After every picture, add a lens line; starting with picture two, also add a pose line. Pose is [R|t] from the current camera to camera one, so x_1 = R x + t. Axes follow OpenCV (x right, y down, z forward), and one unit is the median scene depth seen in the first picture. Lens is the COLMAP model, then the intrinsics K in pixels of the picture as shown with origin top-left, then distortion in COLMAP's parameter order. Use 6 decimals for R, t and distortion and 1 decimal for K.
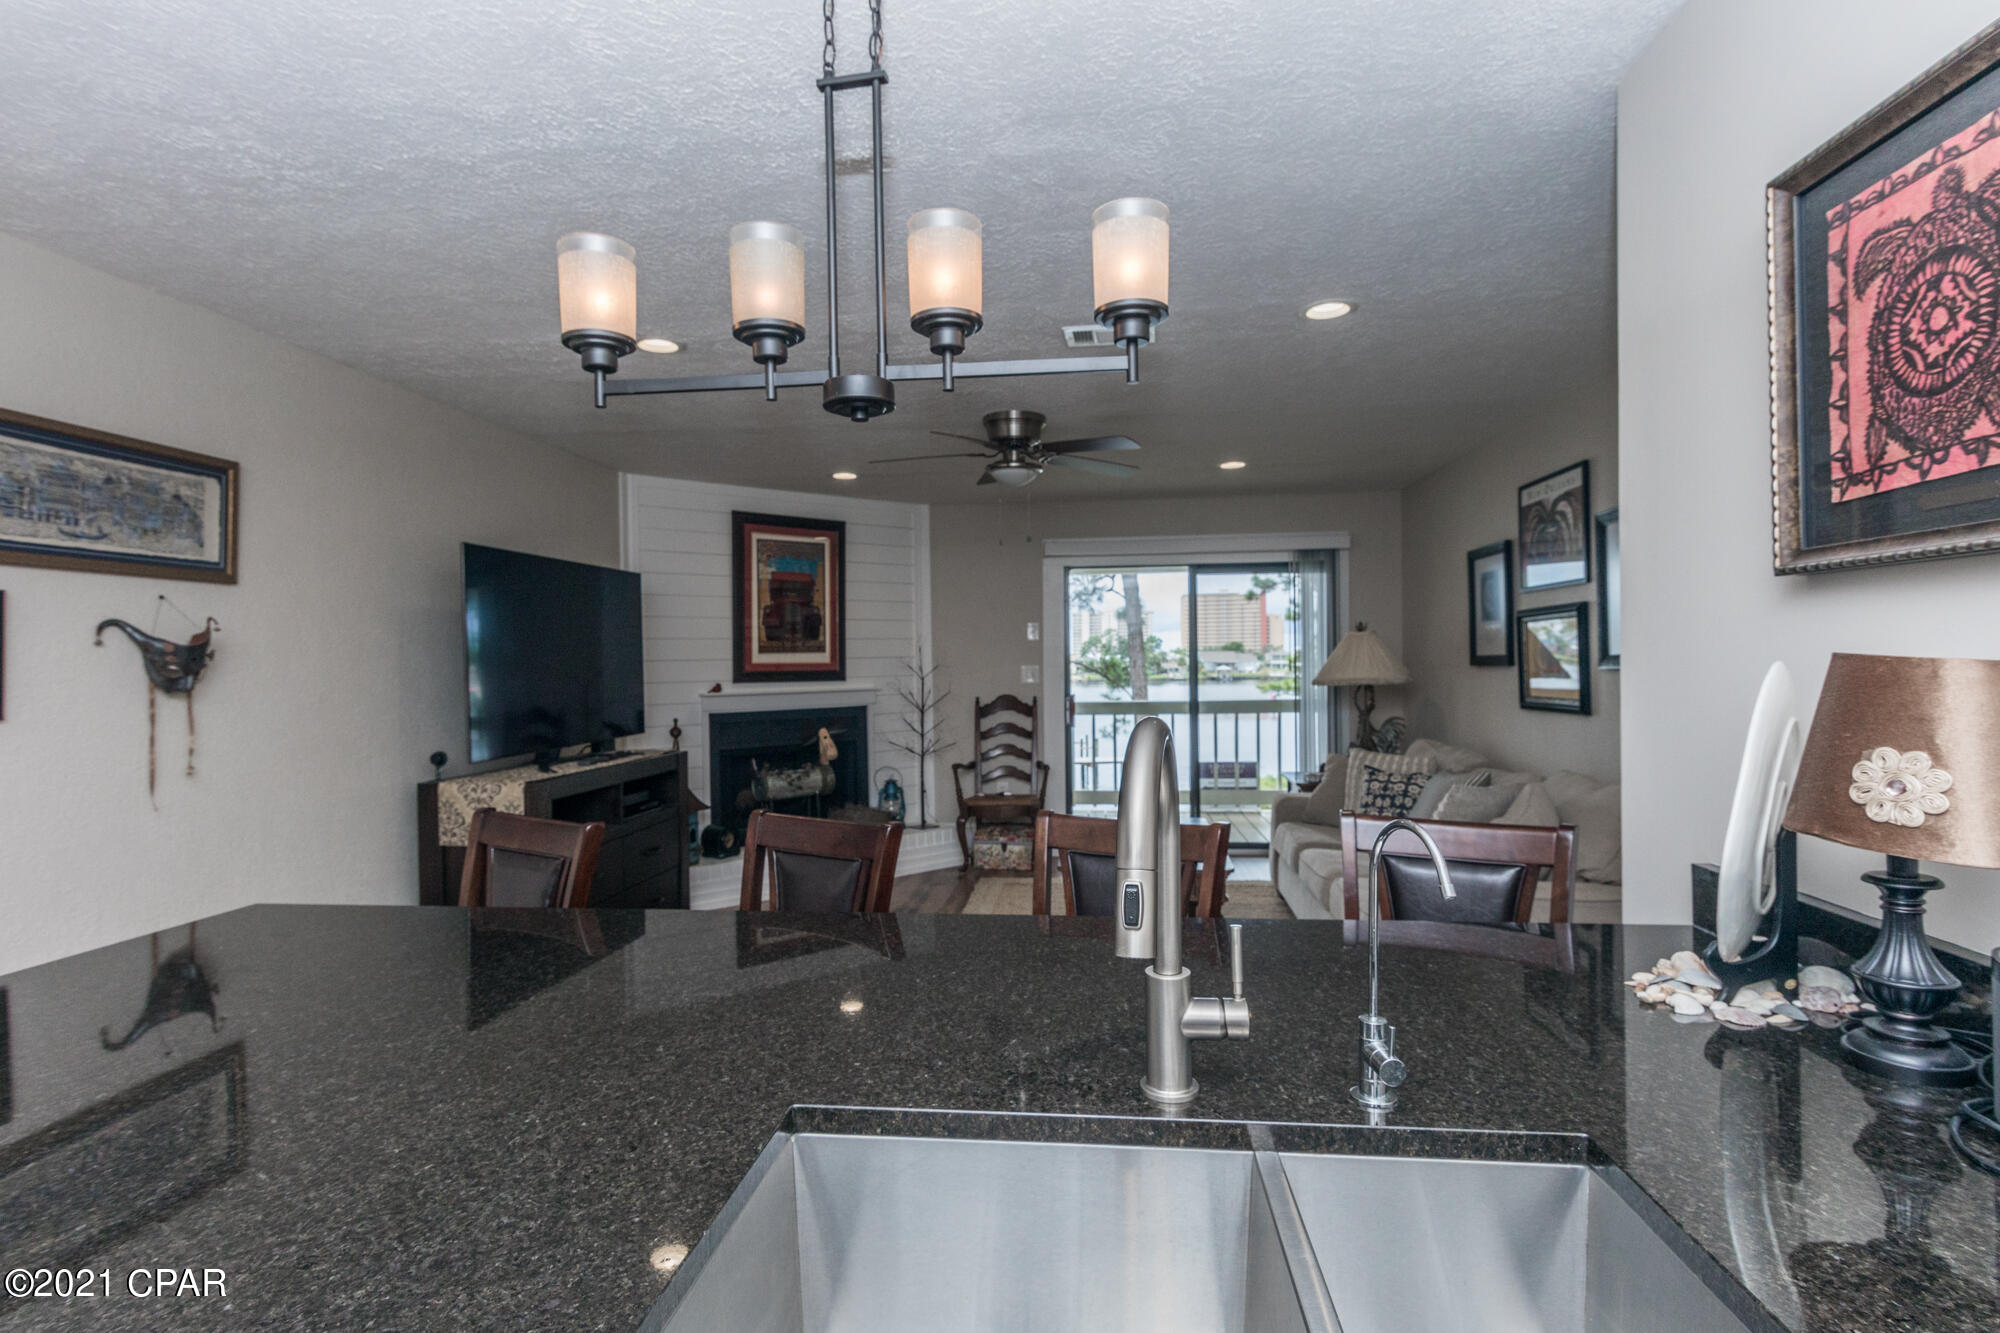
lens RADIAL K [[995.9, 0, 1000.0], [0, 995.9, 666.5], [0, 0, 1]] dist [0.009564, -0.000551]
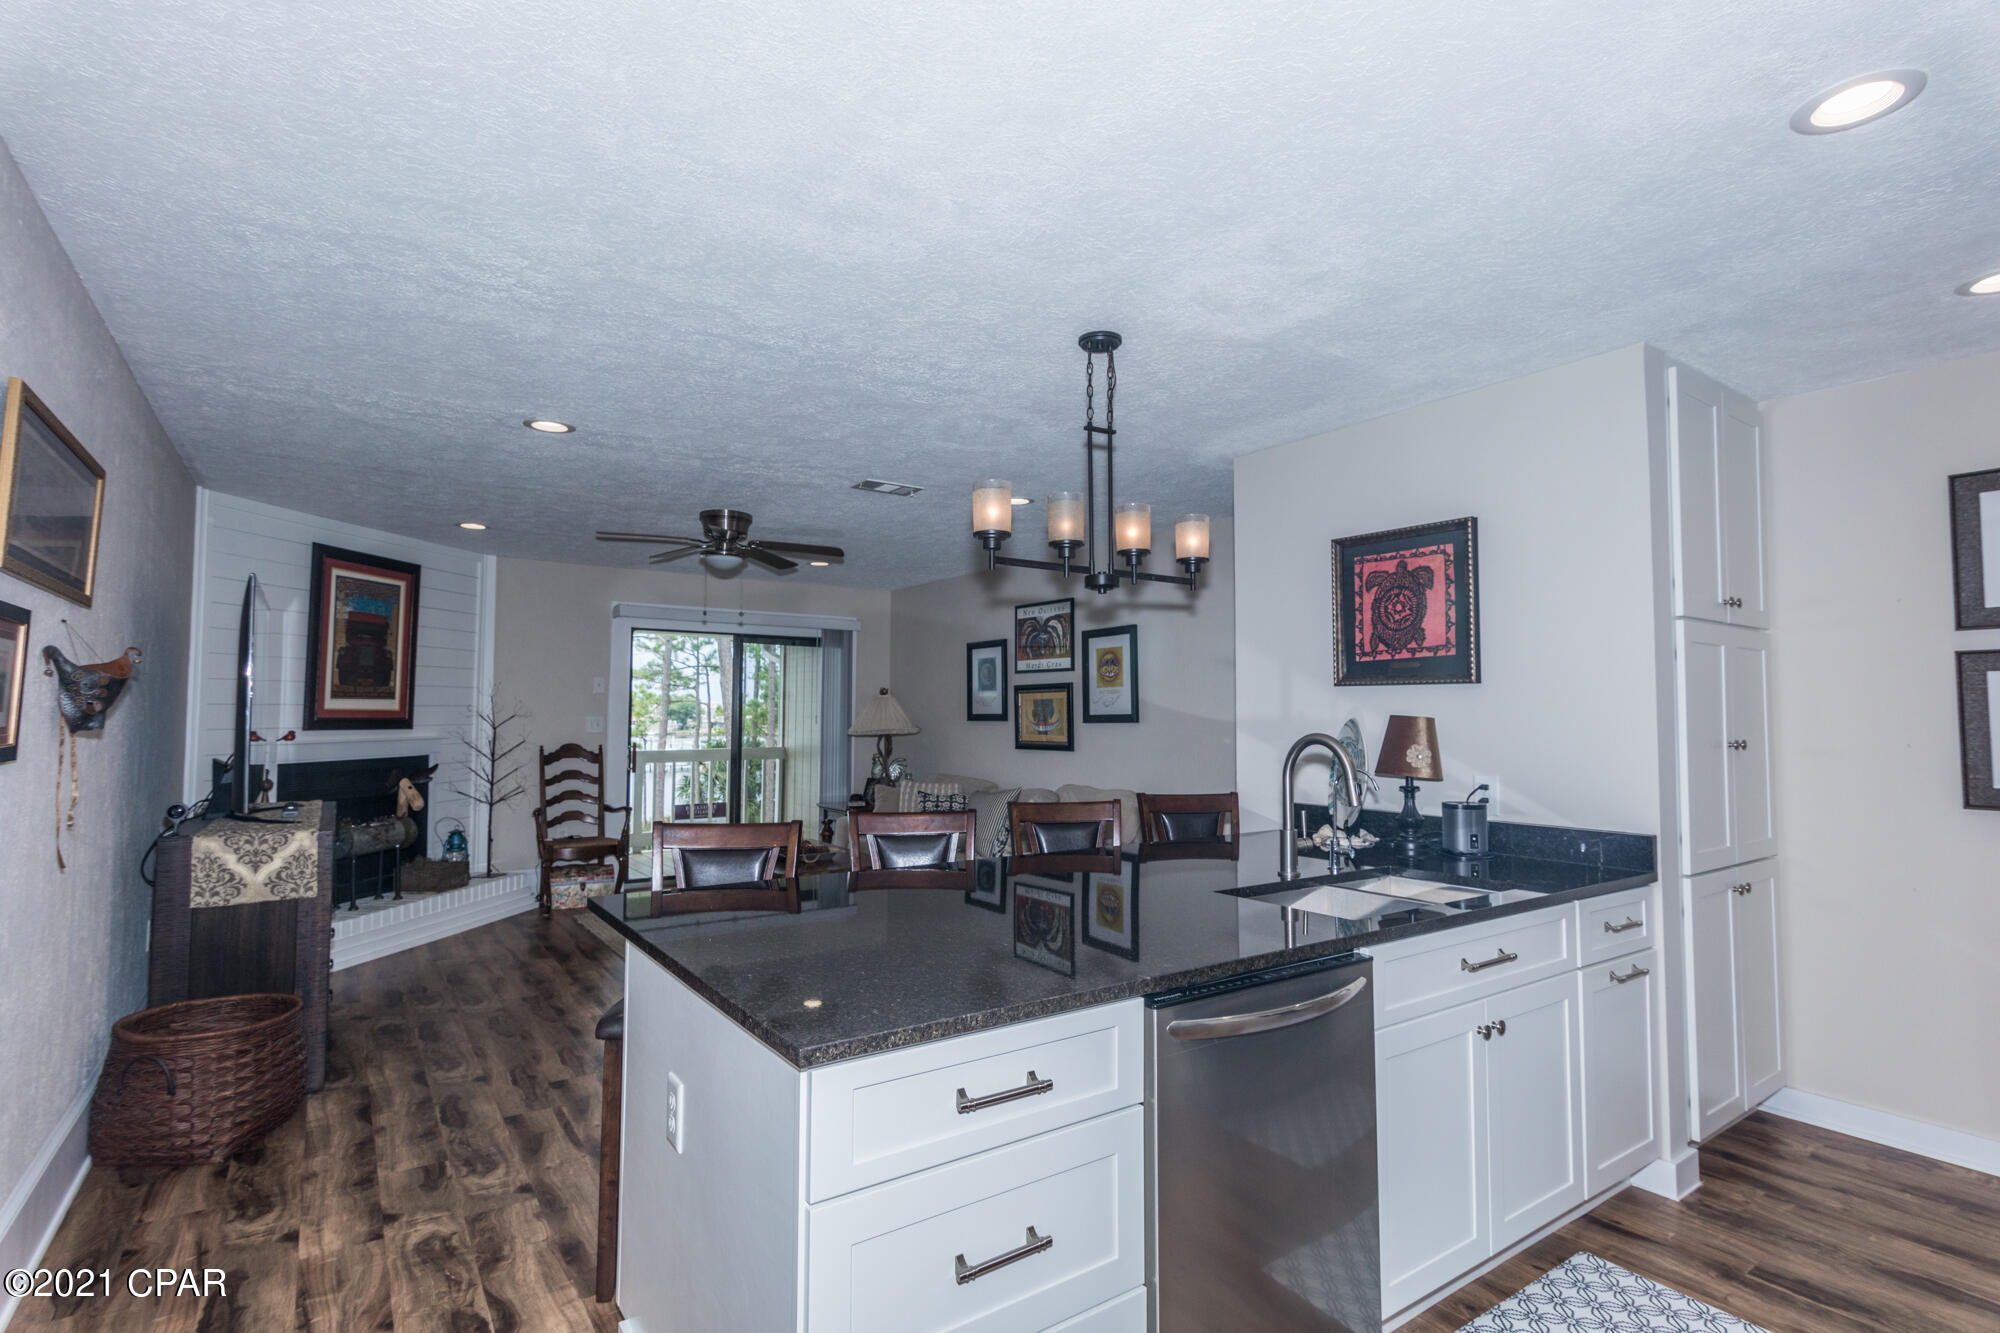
lens RADIAL K [[956.6, 0, 994.8], [0, 956.6, 668.8], [0, 0, 1]] dist [0.007227, 0.000051]
pose [[0.755893, 0.047932, 0.652938, -0.368125], [-0.011099, 0.998111, -0.060422, 0.006456], [-0.654601, 0.038426, 0.754997, -0.077115]]
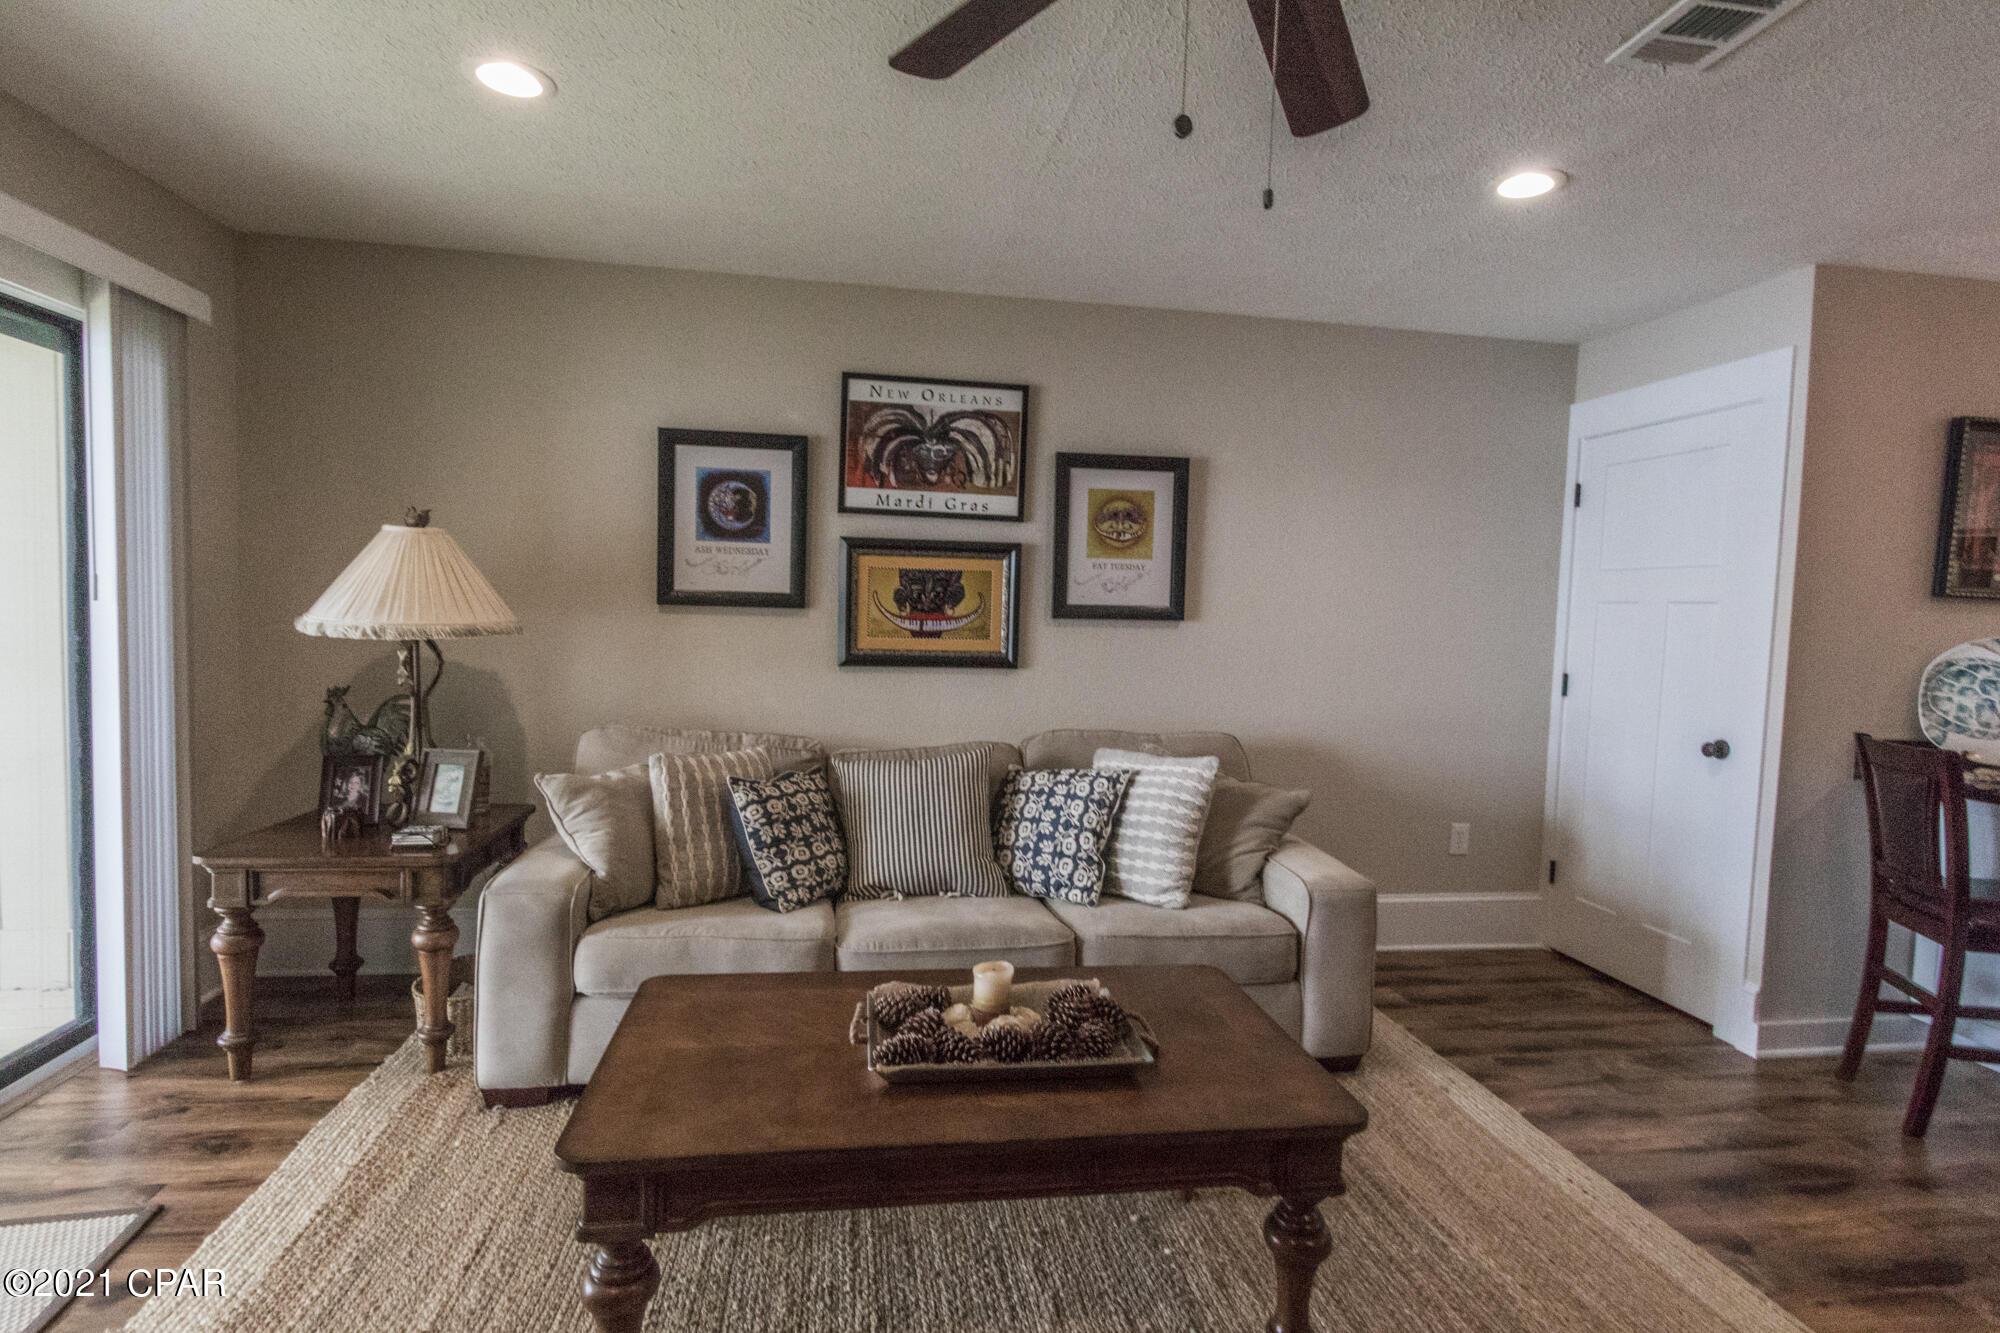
lens RADIAL K [[978.6, 0, 997.3], [0, 978.6, 669.2], [0, 0, 1]] dist [0.002176, -0.000820]
pose [[-0.258659, -0.053443, 0.964489, -0.181113], [-0.025463, 0.998499, 0.048499, 0.004179], [-0.965633, -0.012014, -0.259632, 0.839629]]
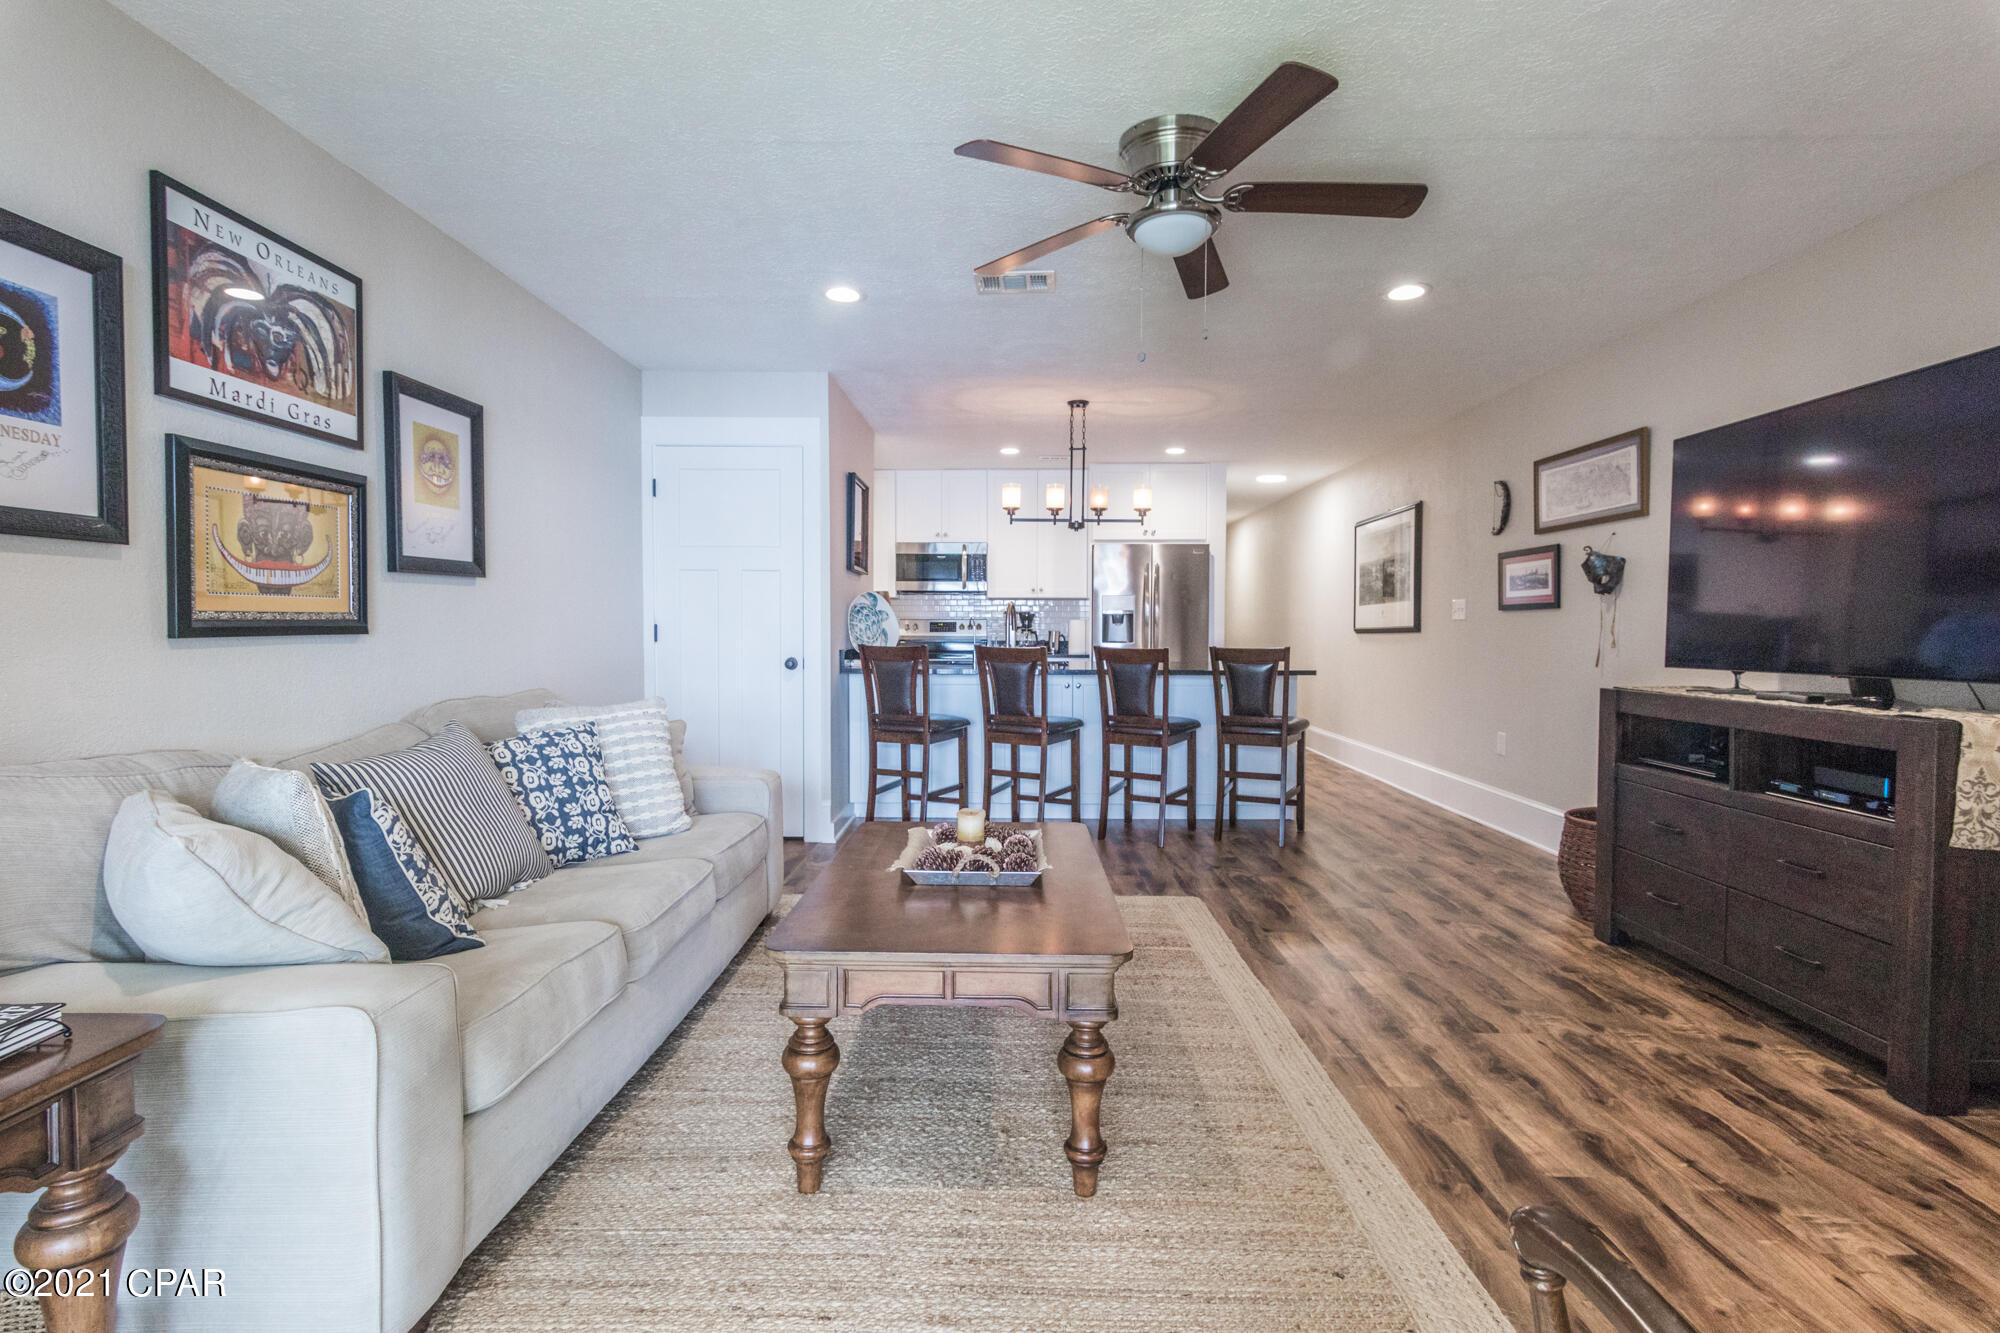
lens RADIAL K [[978.6, 0, 997.3], [0, 978.6, 669.2], [0, 0, 1]] dist [0.002176, -0.000820]
pose [[-0.995911, 0.012832, -0.089429, 0.130527], [0.008541, 0.998801, 0.048198, 0.029544], [0.089940, 0.047237, -0.994826, 1.177591]]
